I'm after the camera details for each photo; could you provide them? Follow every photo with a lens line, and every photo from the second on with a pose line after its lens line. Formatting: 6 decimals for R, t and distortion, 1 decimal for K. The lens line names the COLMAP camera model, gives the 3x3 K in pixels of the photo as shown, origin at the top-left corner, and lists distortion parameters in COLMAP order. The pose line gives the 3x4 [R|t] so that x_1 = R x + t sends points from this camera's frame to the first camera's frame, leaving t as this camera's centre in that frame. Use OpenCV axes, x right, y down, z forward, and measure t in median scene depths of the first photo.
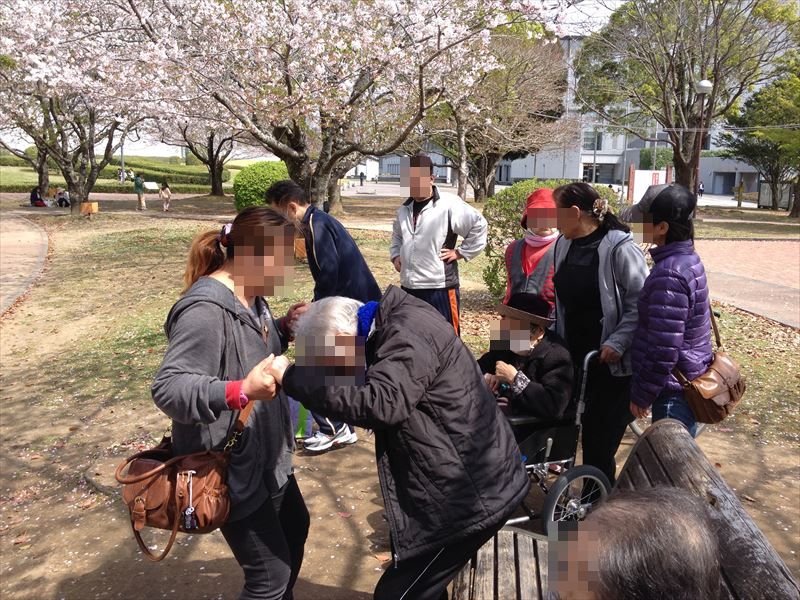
lens RADIAL K [[804.6, 0, 399.7], [0, 804.6, 300.7], [0, 0, 1]] dist [0.060039, 0.000000]
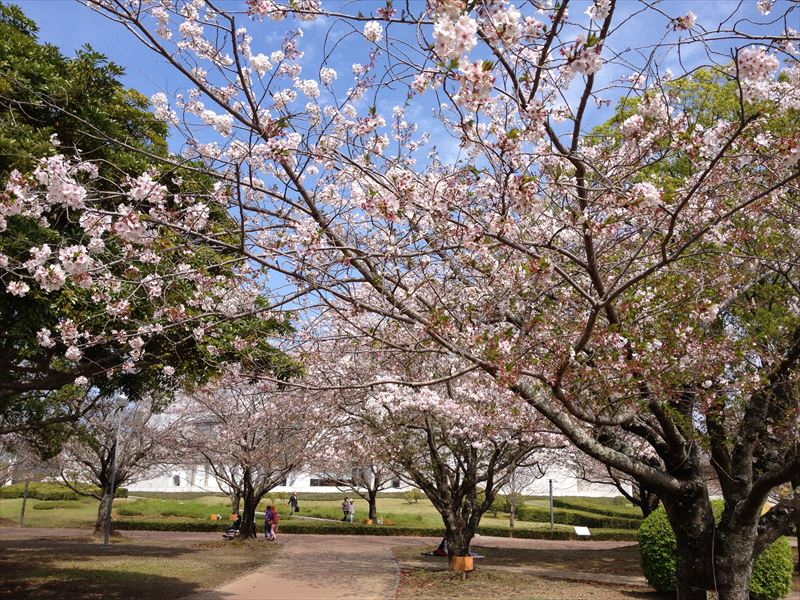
lens RADIAL K [[804.6, 0, 398.0], [0, 804.6, 300.8], [0, 0, 1]] dist [0.060039, 0.000000]
pose [[0.853038, -0.134872, -0.504119, -0.001928], [-0.079291, 0.921310, -0.380659, -0.022870], [0.515790, 0.364689, 0.775218, 0.135494]]
